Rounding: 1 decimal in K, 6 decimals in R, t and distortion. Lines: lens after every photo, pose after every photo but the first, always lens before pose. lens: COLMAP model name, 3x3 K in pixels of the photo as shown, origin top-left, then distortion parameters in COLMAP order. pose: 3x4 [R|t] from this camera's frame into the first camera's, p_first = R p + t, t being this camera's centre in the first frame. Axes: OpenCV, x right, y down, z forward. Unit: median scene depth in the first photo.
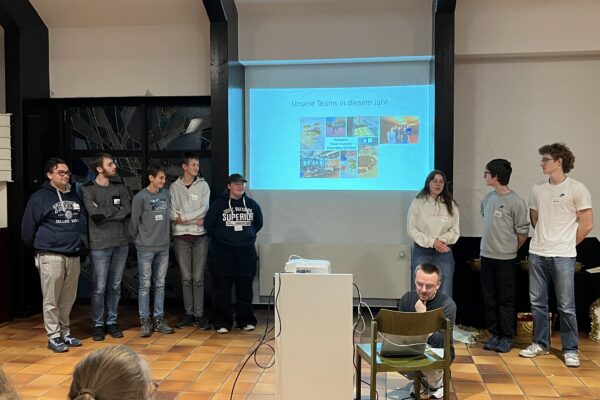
lens RADIAL K [[634.1, 0, 300.0], [0, 634.1, 210.6], [0, 0, 1]] dist [0.049597, -0.014208]
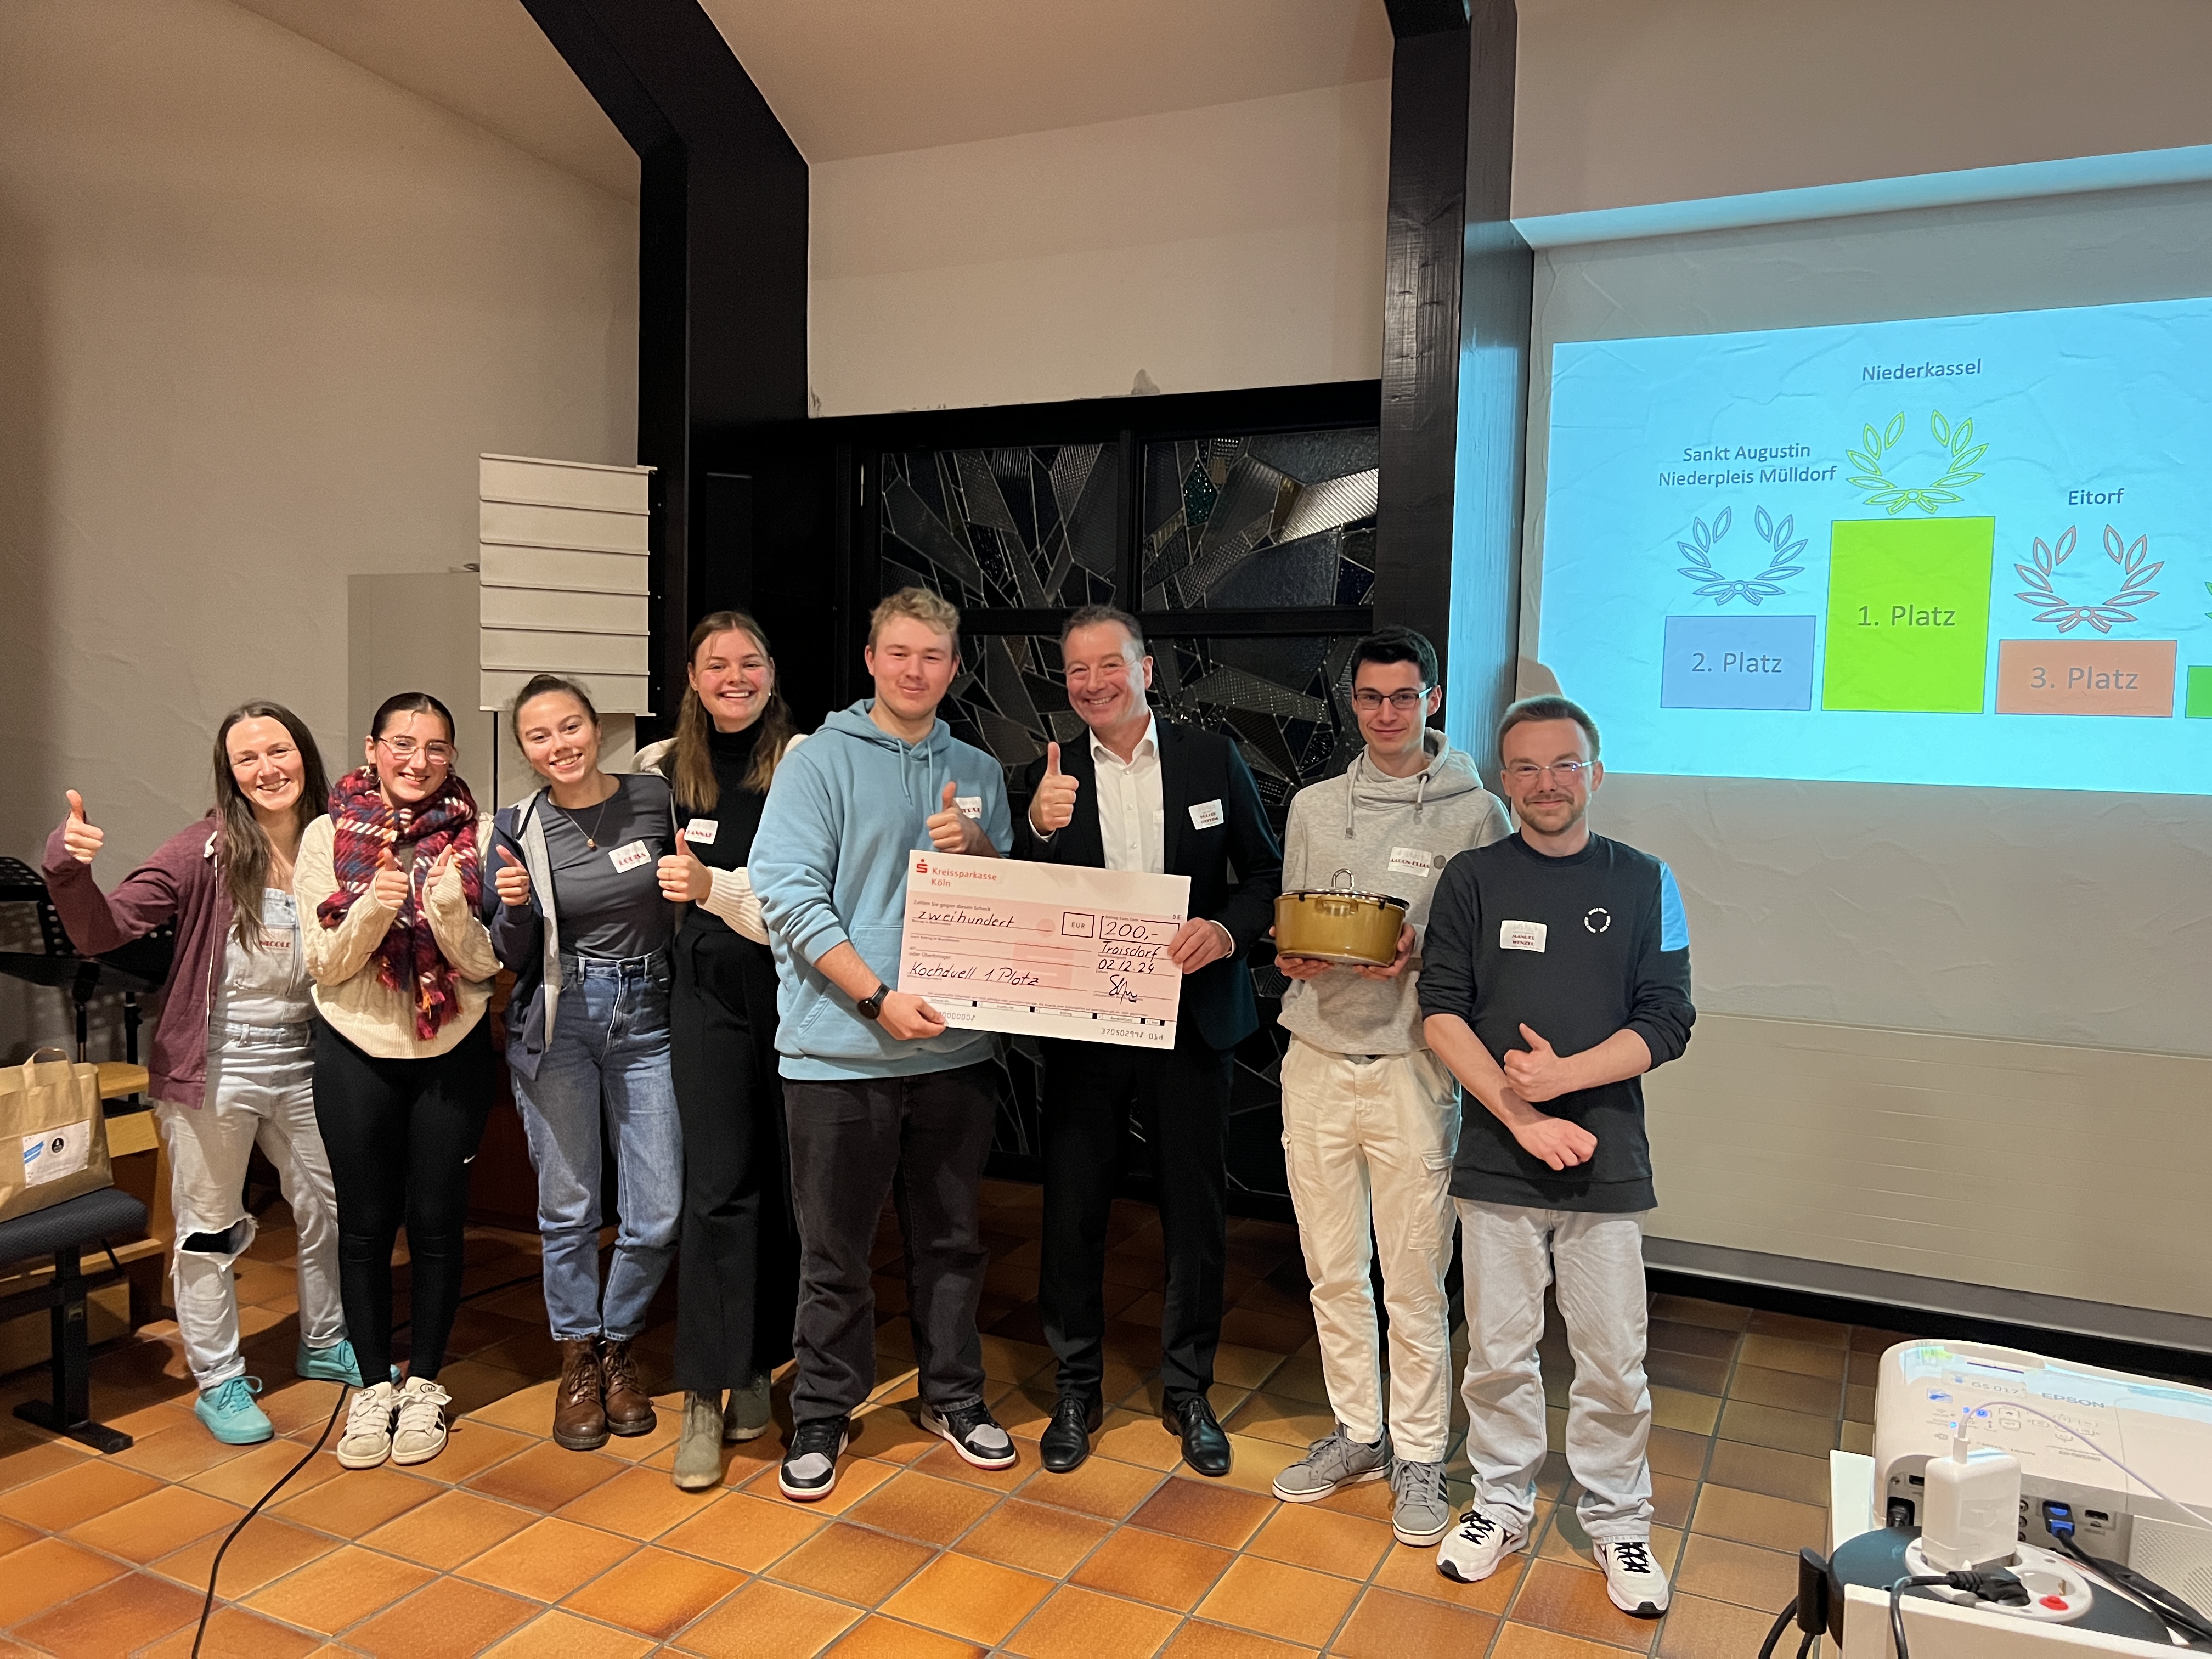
lens RADIAL K [[1501.0, 0, 1165.5], [0, 1501.0, 825.4], [0, 0, 1]] dist [0.002597, 0.005992]
pose [[0.958756, 0.043000, -0.280960, -0.052276], [-0.040146, 0.999067, 0.015907, -0.016828], [0.281382, -0.003971, 0.959588, 0.422762]]
